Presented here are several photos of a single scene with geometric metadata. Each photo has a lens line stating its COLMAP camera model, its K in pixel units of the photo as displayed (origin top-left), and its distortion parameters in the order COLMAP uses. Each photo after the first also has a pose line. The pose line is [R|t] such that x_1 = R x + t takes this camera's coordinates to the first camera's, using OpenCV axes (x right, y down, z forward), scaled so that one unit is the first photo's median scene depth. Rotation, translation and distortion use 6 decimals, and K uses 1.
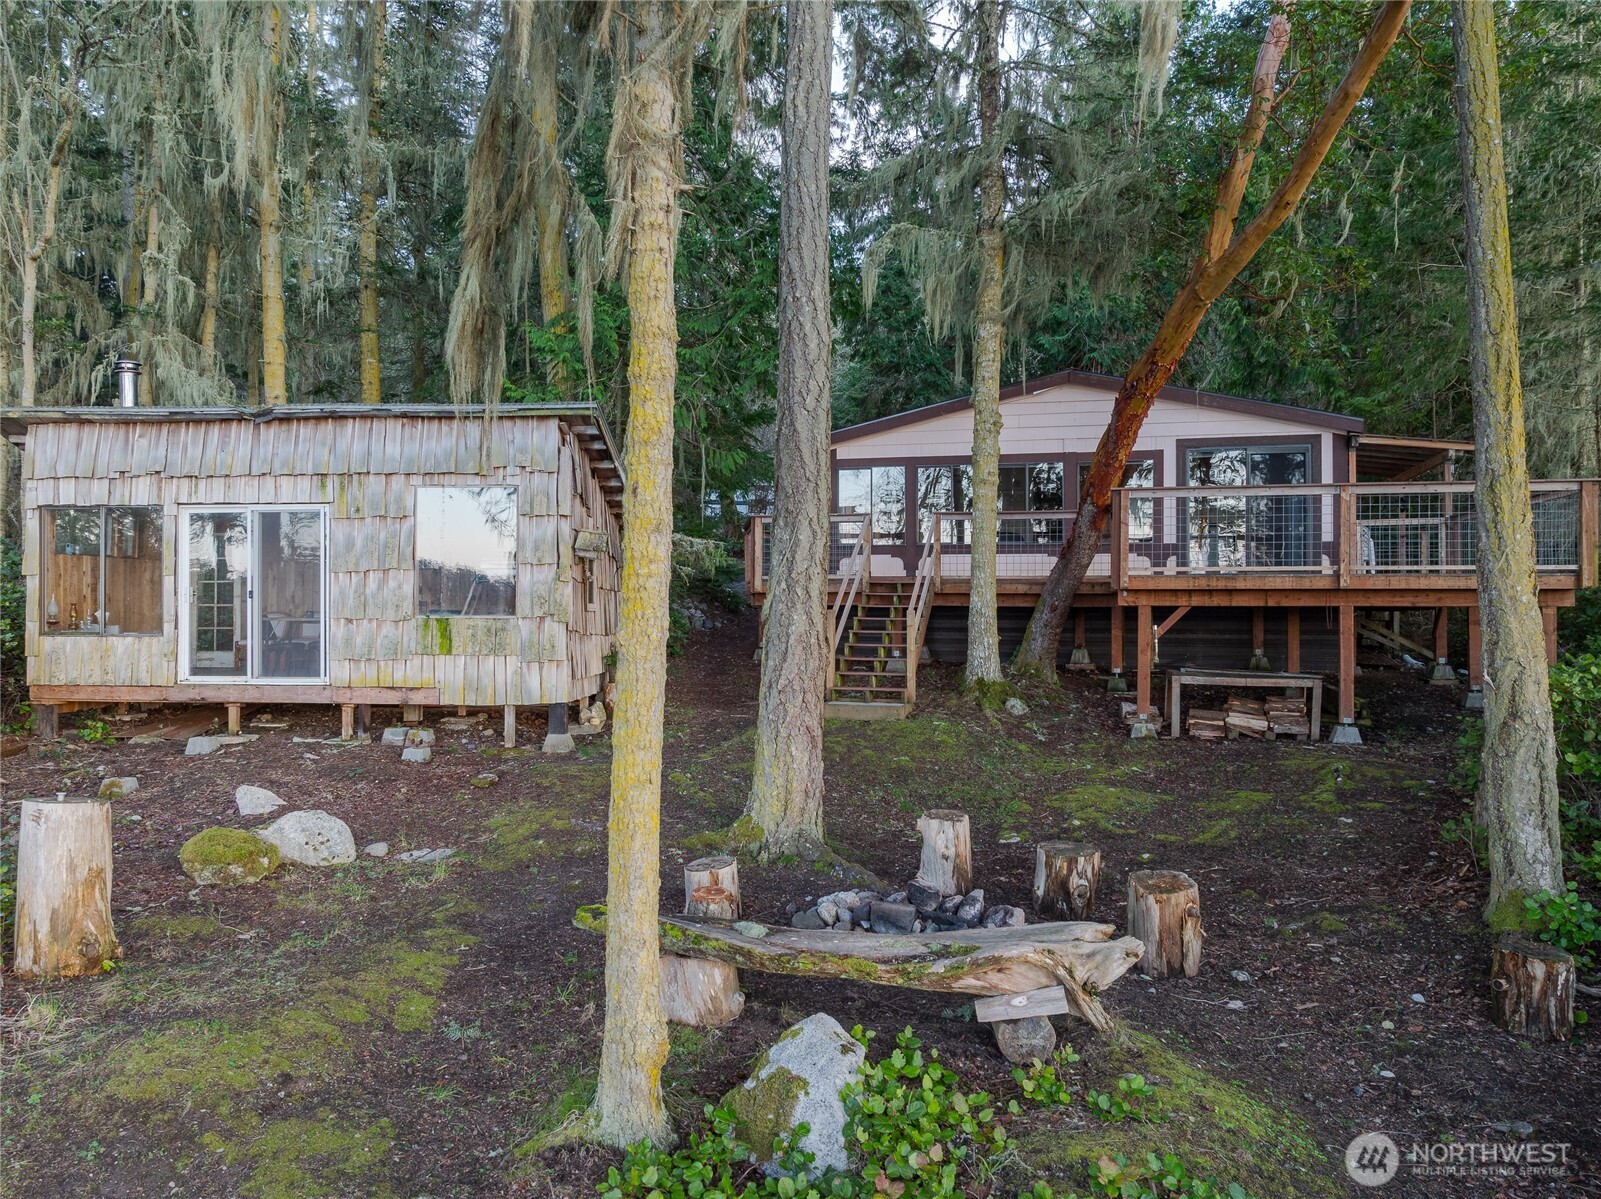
lens RADIAL K [[1109.1, 0, 800.5], [0, 1109.1, 599.5], [0, 0, 1]] dist [-0.038393, 0.000620]
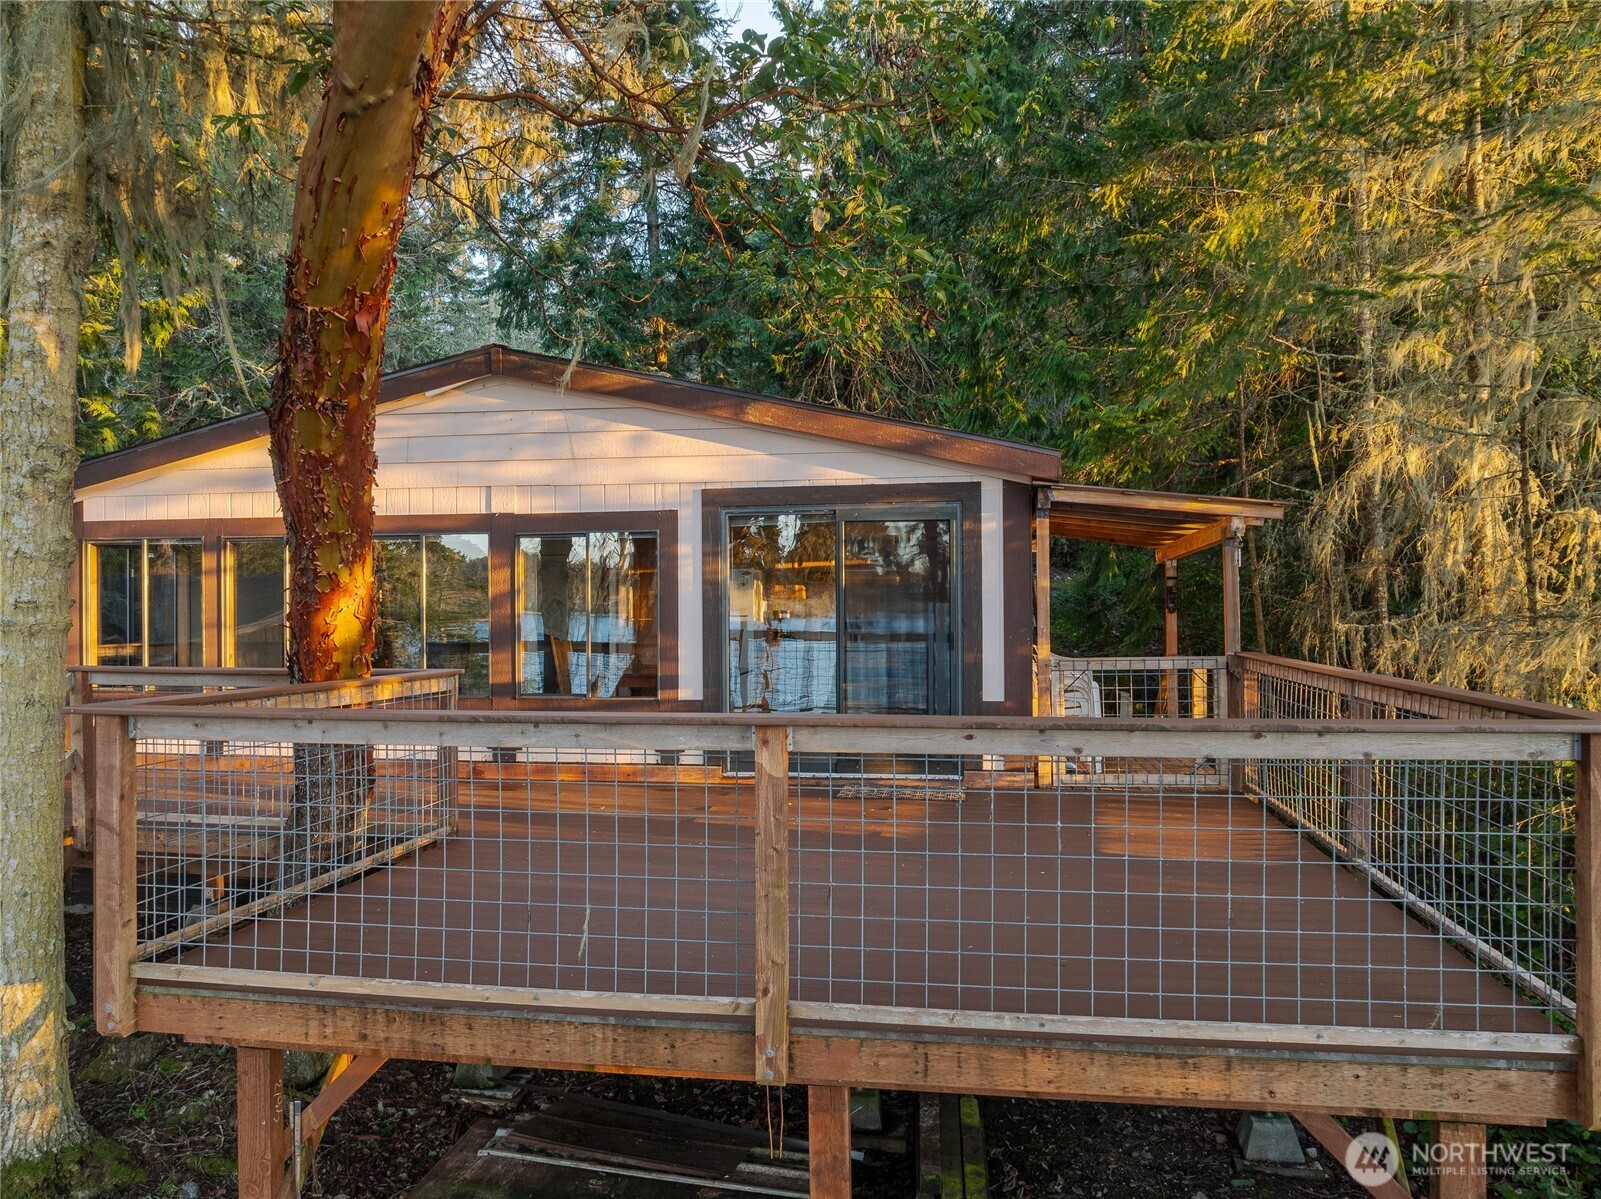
lens RADIAL K [[1110.9, 0, 800.5], [0, 1110.9, 599.5], [0, 0, 1]] dist [0.000529, 0.000431]
pose [[0.995318, -0.008048, 0.096317, 0.398738], [0.008201, 0.999966, -0.001185, -0.113258], [-0.096304, 0.001969, 0.995350, 0.595167]]
